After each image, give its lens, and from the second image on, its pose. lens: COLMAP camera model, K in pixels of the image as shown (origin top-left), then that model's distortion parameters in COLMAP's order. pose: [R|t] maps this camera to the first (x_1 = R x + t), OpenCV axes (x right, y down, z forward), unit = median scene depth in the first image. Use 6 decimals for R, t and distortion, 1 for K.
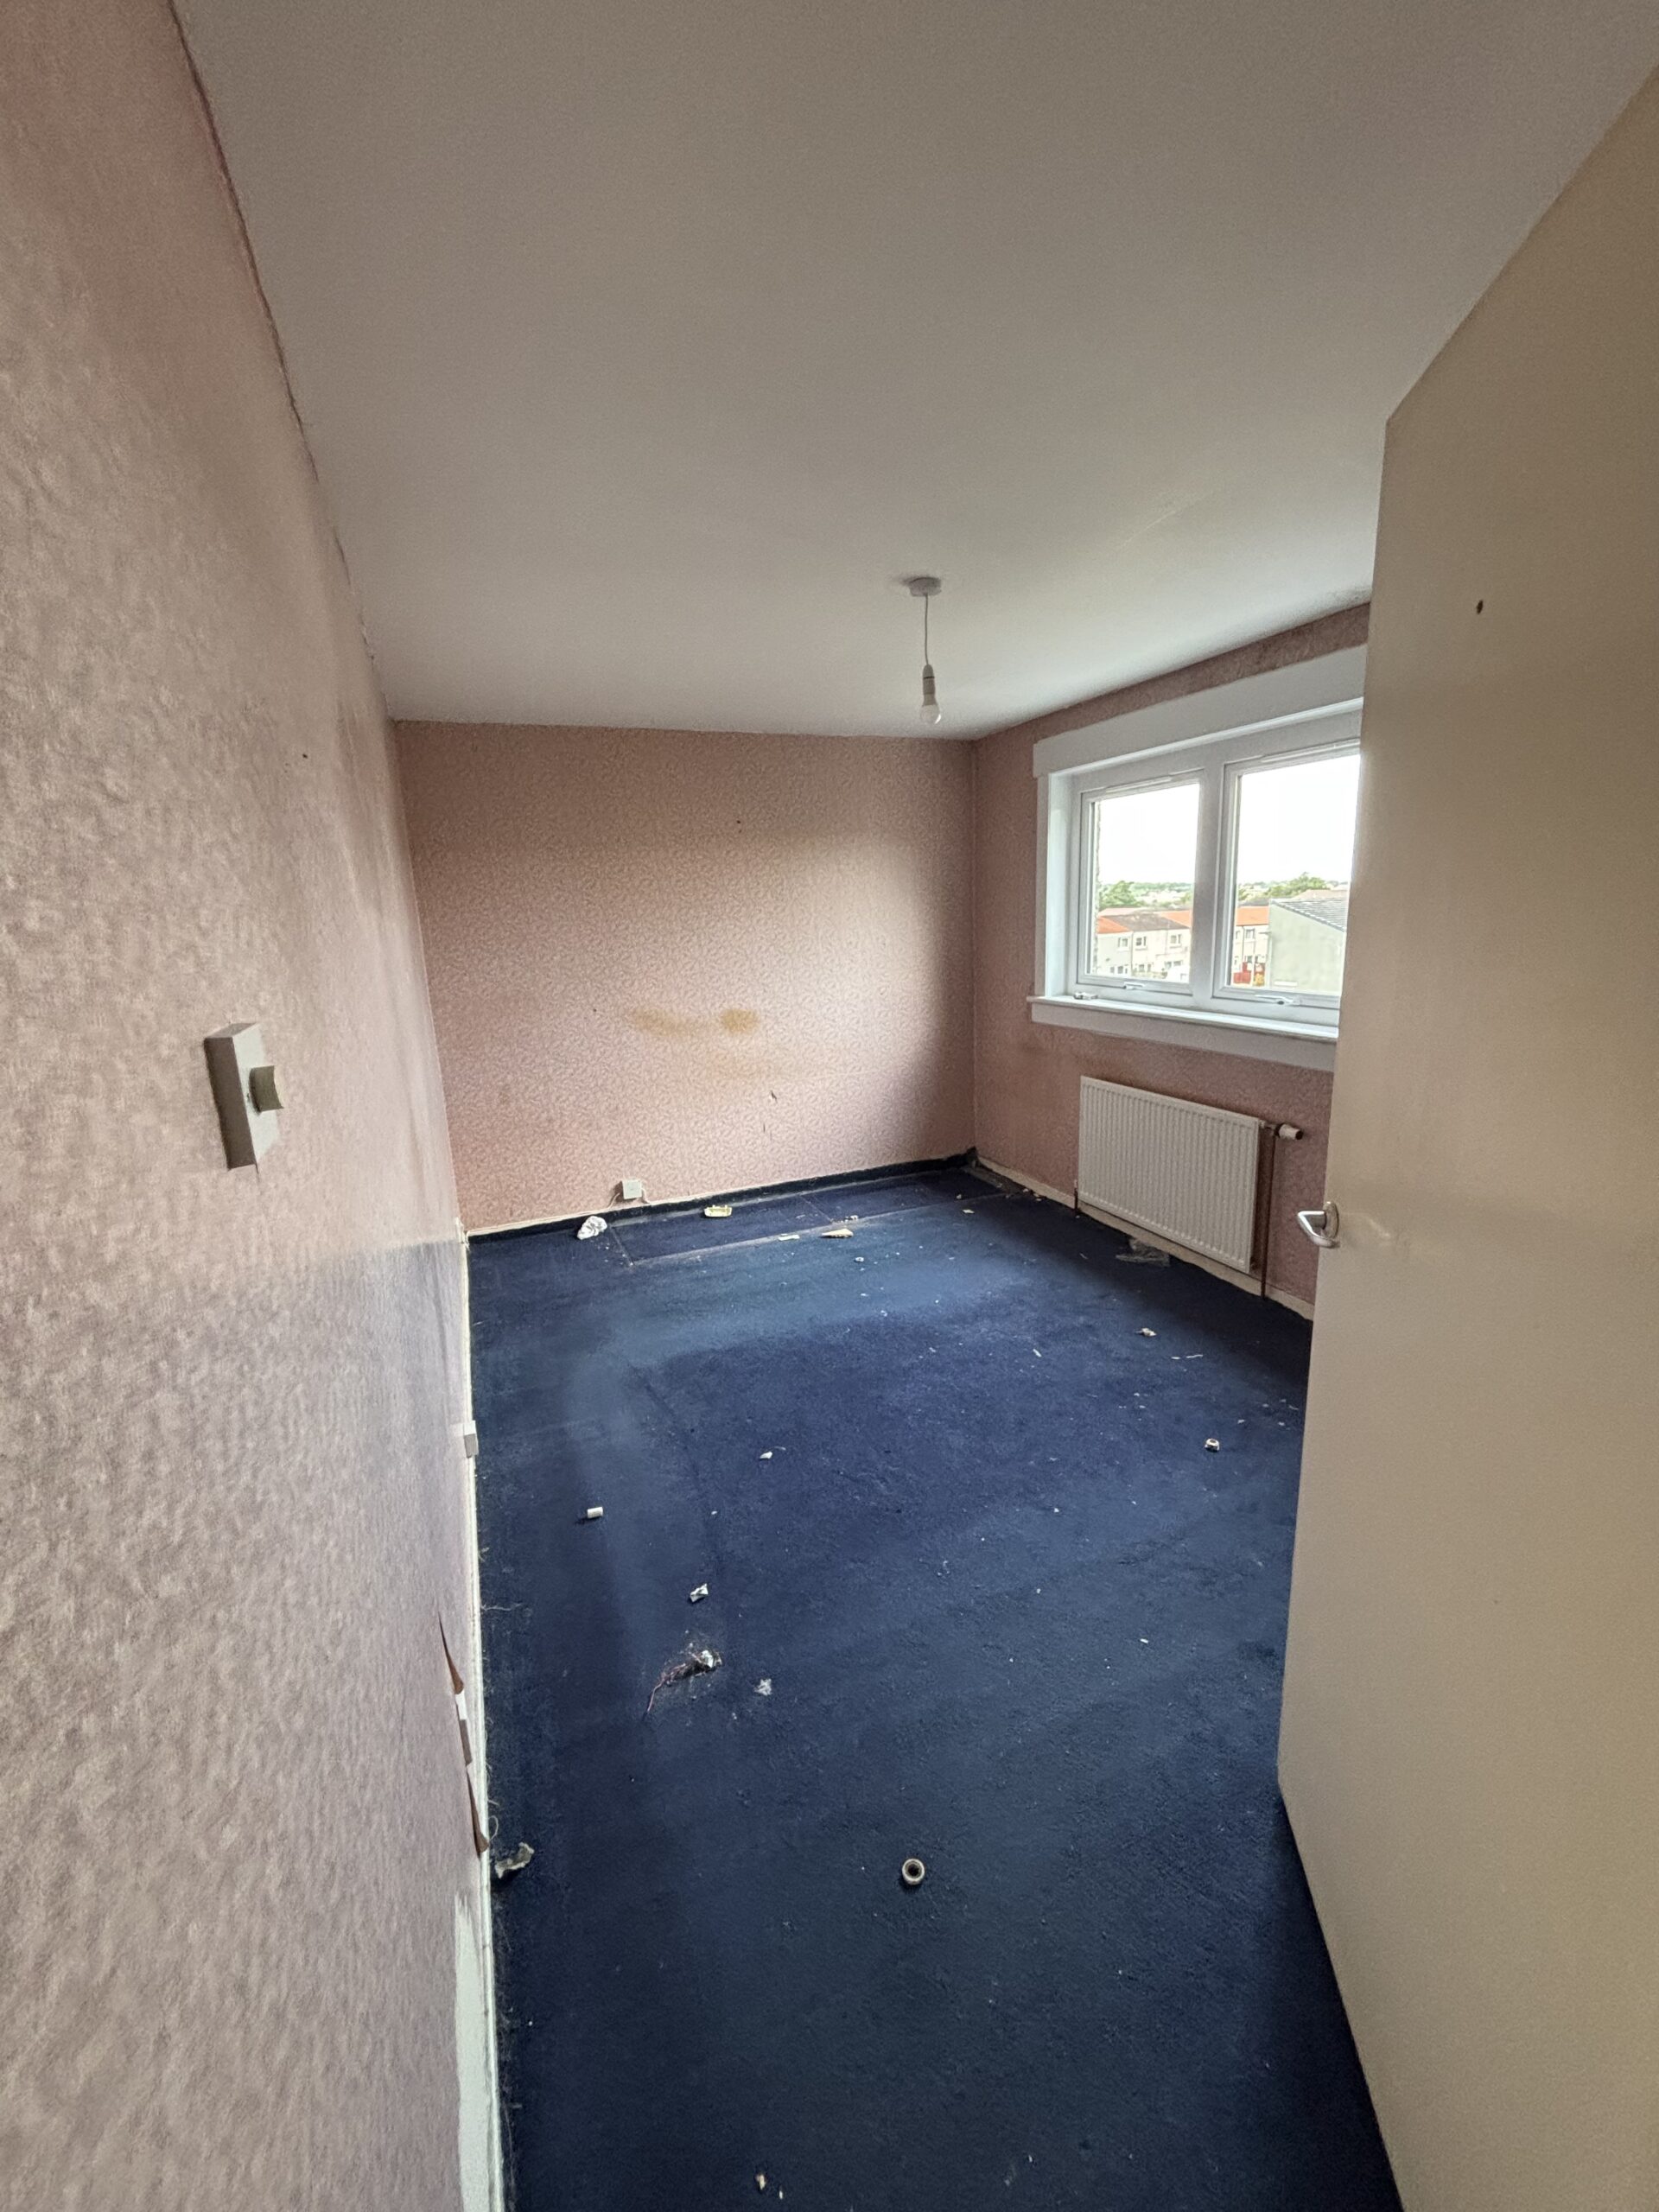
lens RADIAL K [[893.0, 0, 829.5], [0, 893.0, 1106.0], [0, 0, 1]] dist [-0.000548, -0.000094]
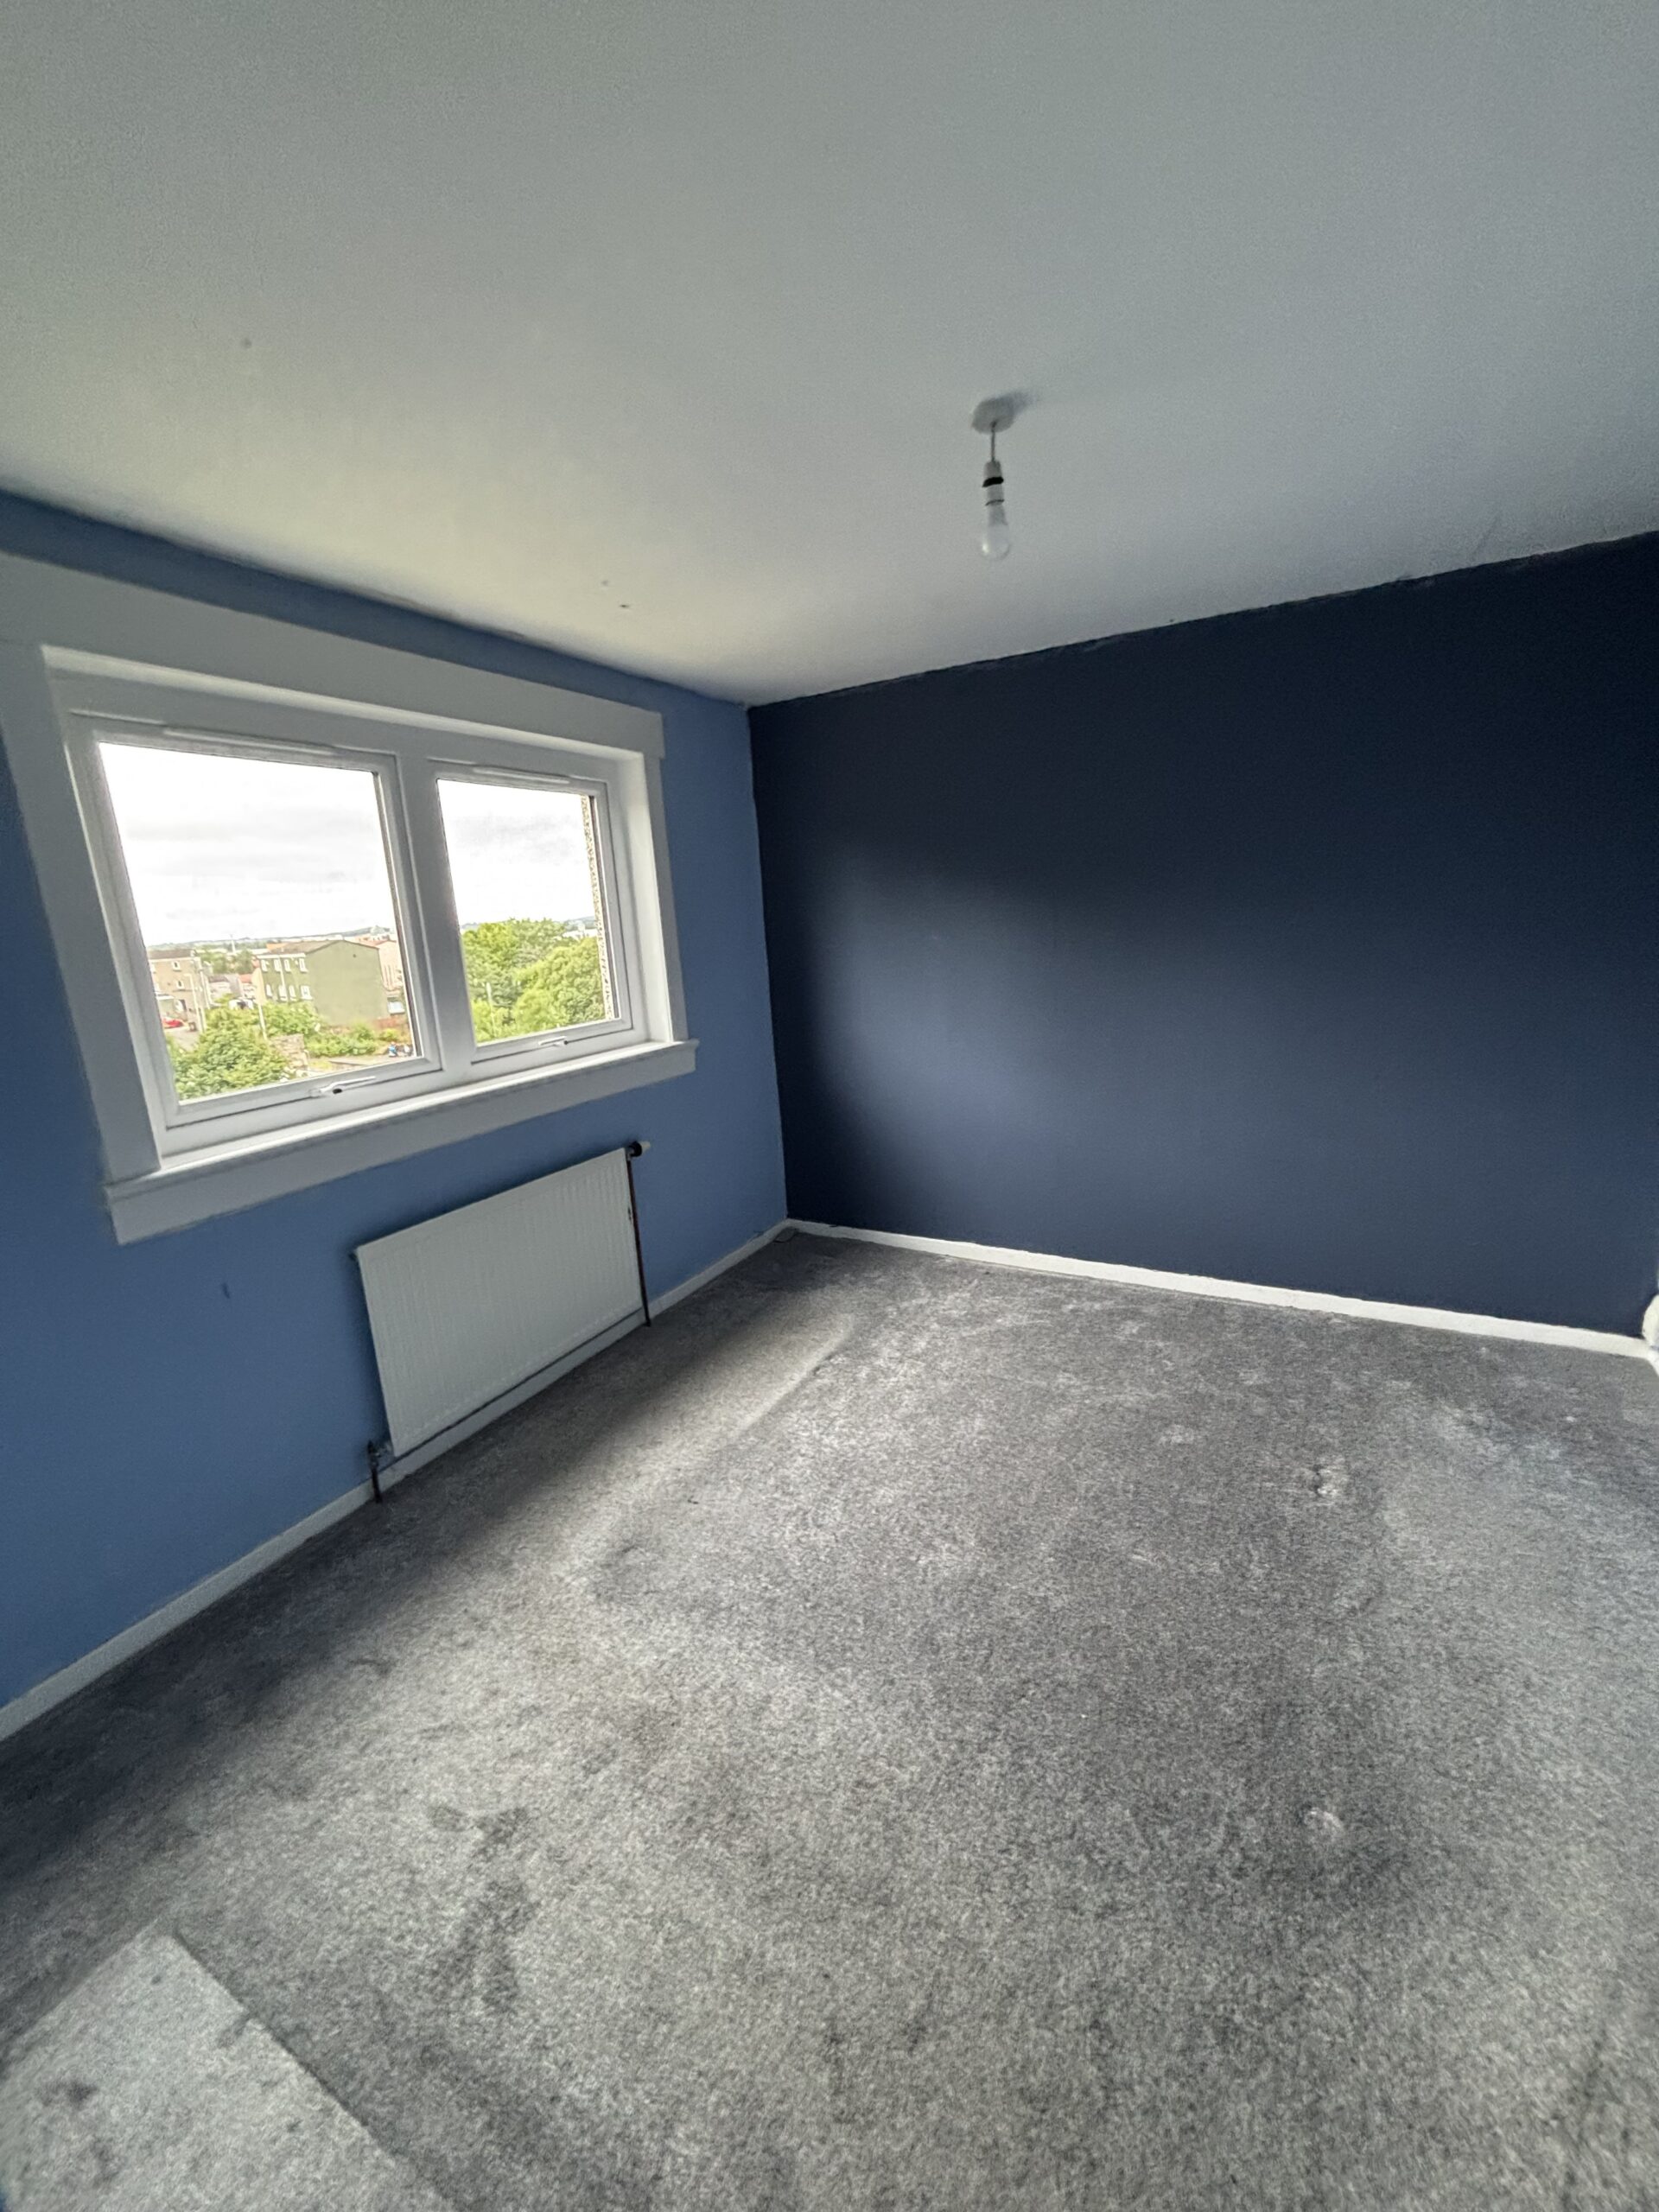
lens RADIAL K [[893.0, 0, 829.5], [0, 893.0, 1106.0], [0, 0, 1]] dist [-0.000548, -0.000094]
pose [[-0.621245, -0.153818, 0.768372, -0.367764], [0.195721, 0.919010, 0.342219, -0.290908], [-0.758781, 0.362988, -0.540825, 1.184208]]
